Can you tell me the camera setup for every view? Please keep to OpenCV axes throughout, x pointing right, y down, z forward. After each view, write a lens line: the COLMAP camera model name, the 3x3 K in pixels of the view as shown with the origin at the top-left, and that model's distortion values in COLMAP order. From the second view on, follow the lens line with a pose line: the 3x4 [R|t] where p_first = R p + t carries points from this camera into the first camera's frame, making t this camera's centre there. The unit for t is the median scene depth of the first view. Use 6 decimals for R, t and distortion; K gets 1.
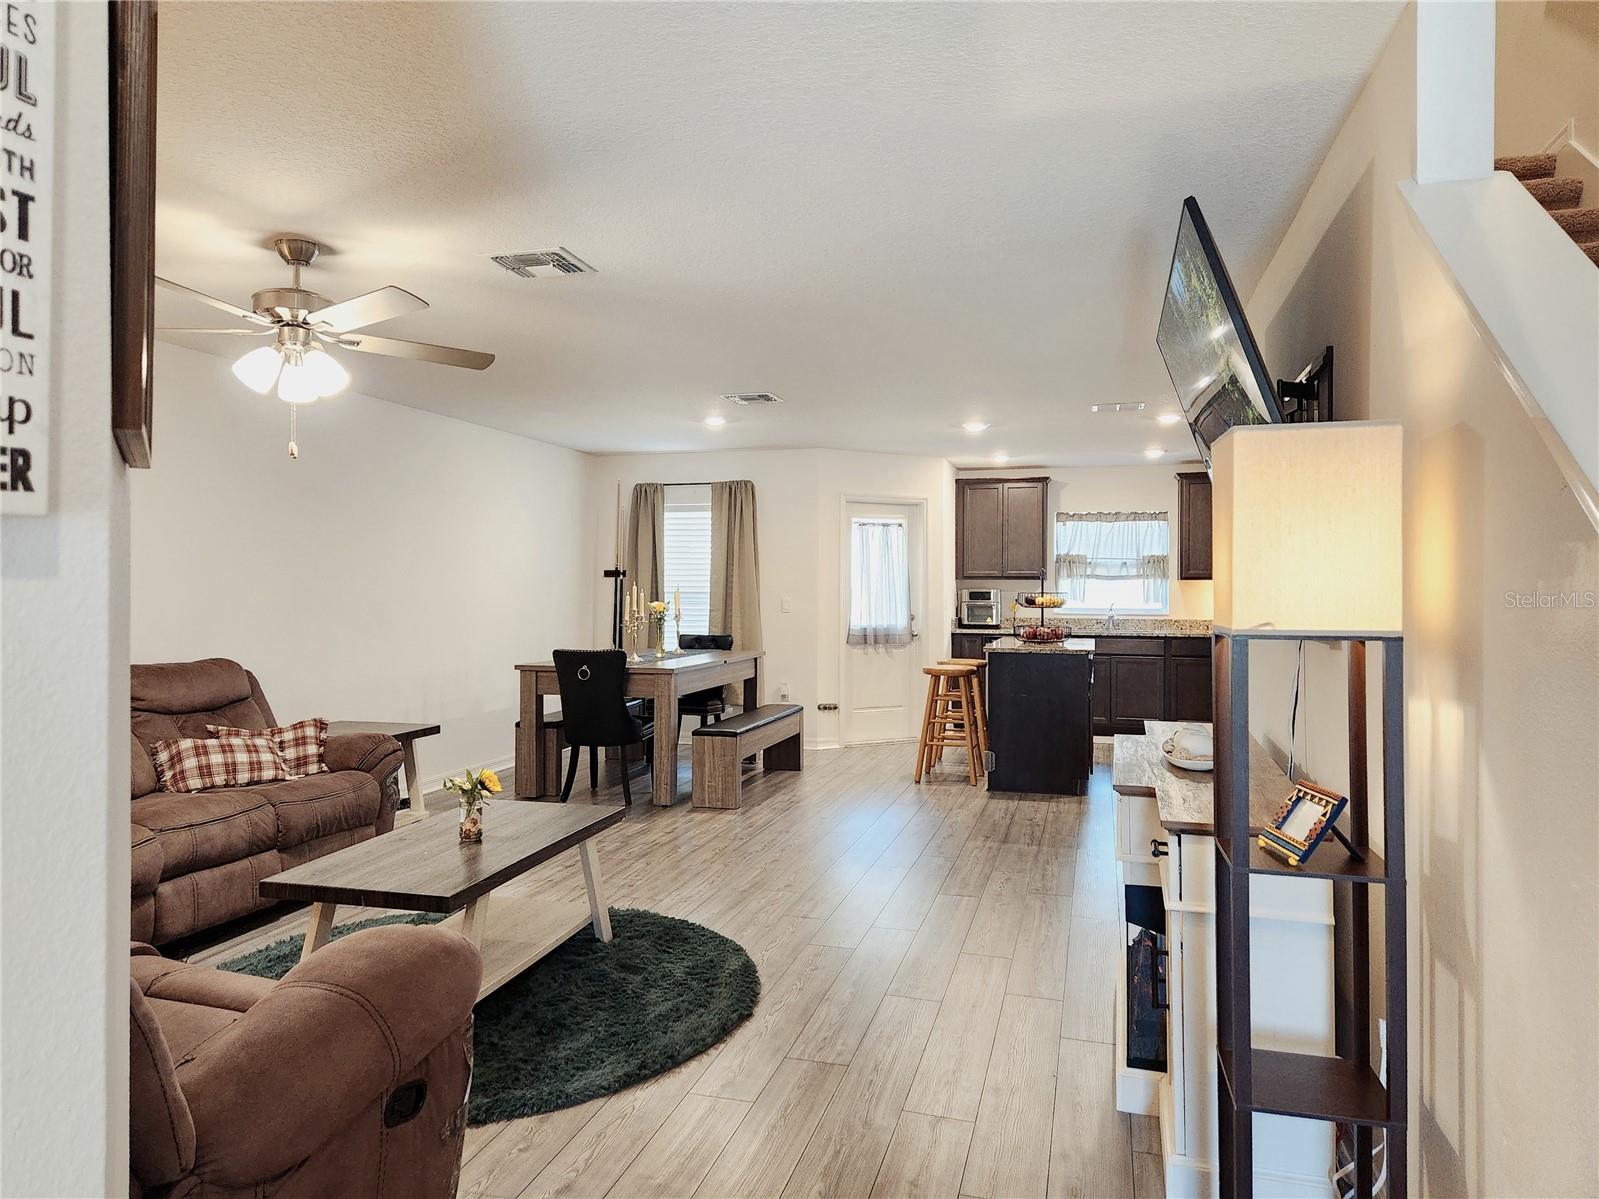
lens RADIAL K [[1099.8, 0, 806.8], [0, 1099.8, 579.1], [0, 0, 1]] dist [0.066881, -0.006960]
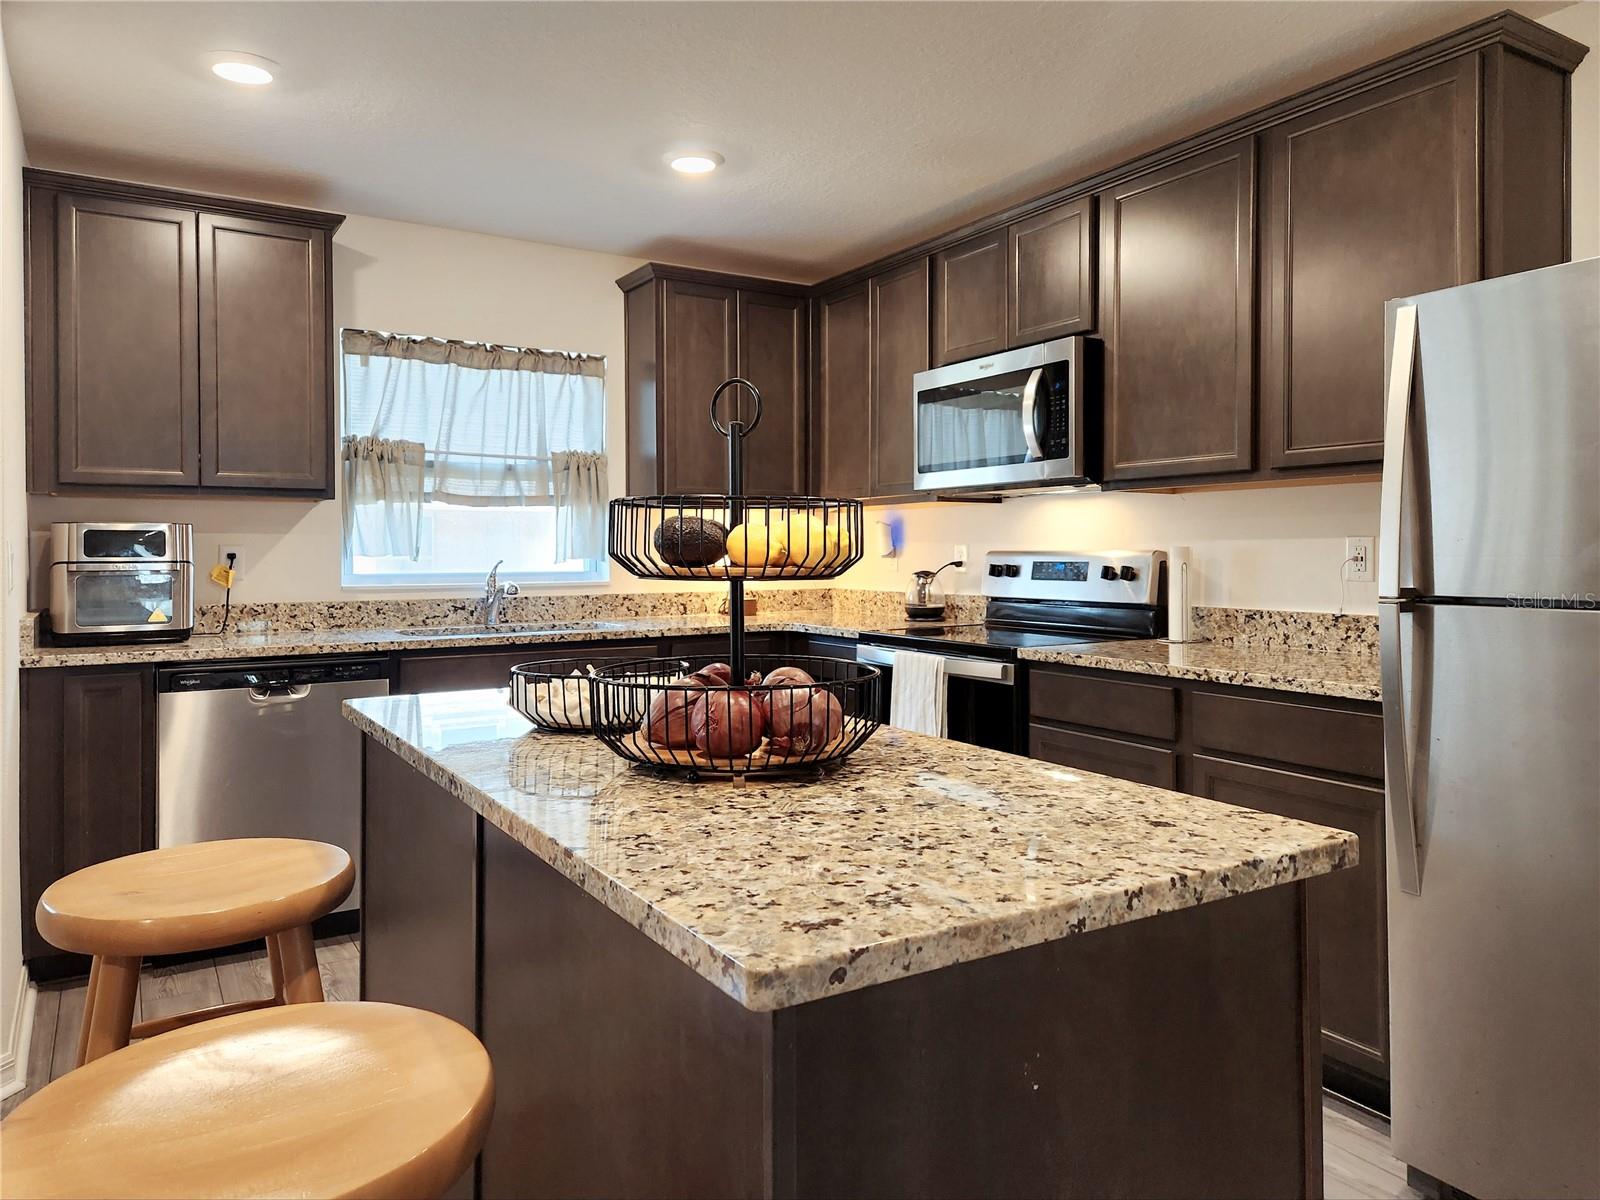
lens RADIAL K [[1098.4, 0, 791.2], [0, 1098.4, 558.9], [0, 0, 1]] dist [0.085445, 0.000070]
pose [[0.678705, -0.012303, 0.734308, 0.045817], [0.000836, 0.999872, 0.015980, 0.014283], [-0.734410, -0.010232, 0.678629, 0.642387]]
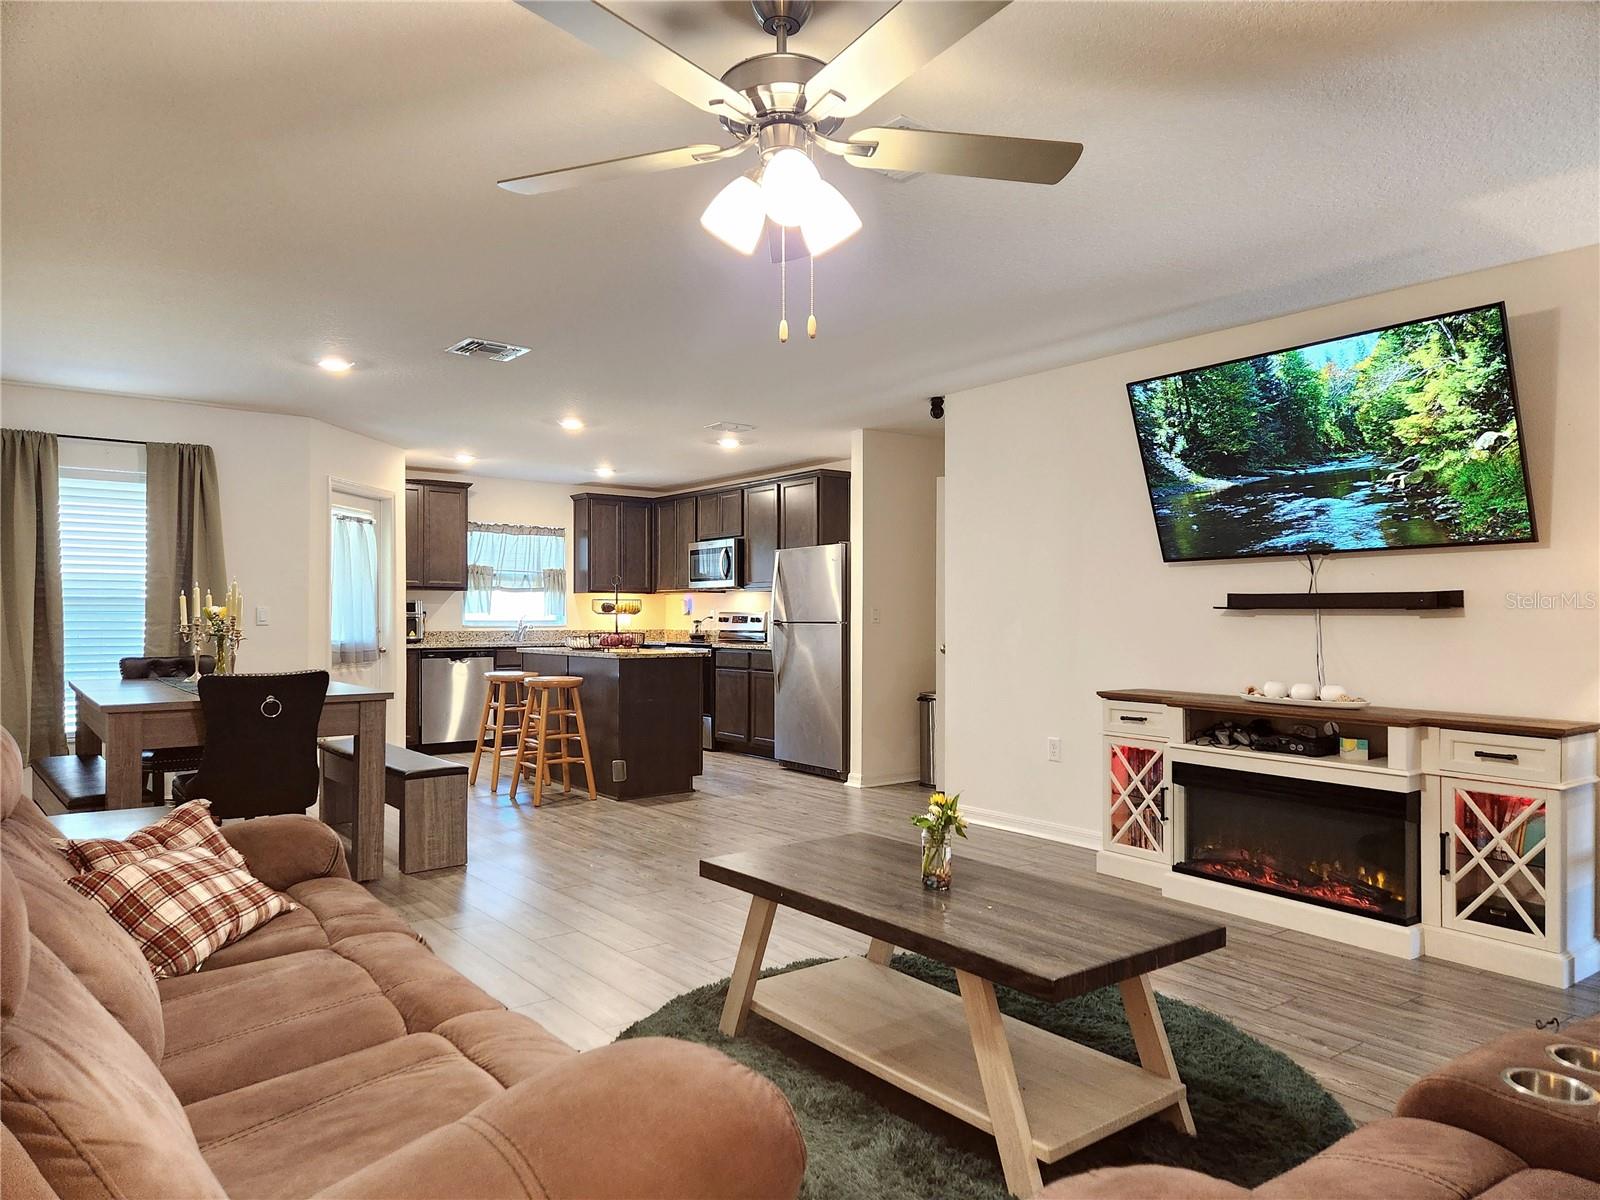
lens RADIAL K [[1034.6, 0, 800.0], [0, 1034.6, 600.0], [0, 0, 1]] dist [0.039887, 0.000756]
pose [[0.601319, 0.011173, 0.798931, -0.329659], [-0.006775, 0.999938, -0.008884, 0.014804], [-0.798980, -0.000071, 0.601357, 0.227537]]
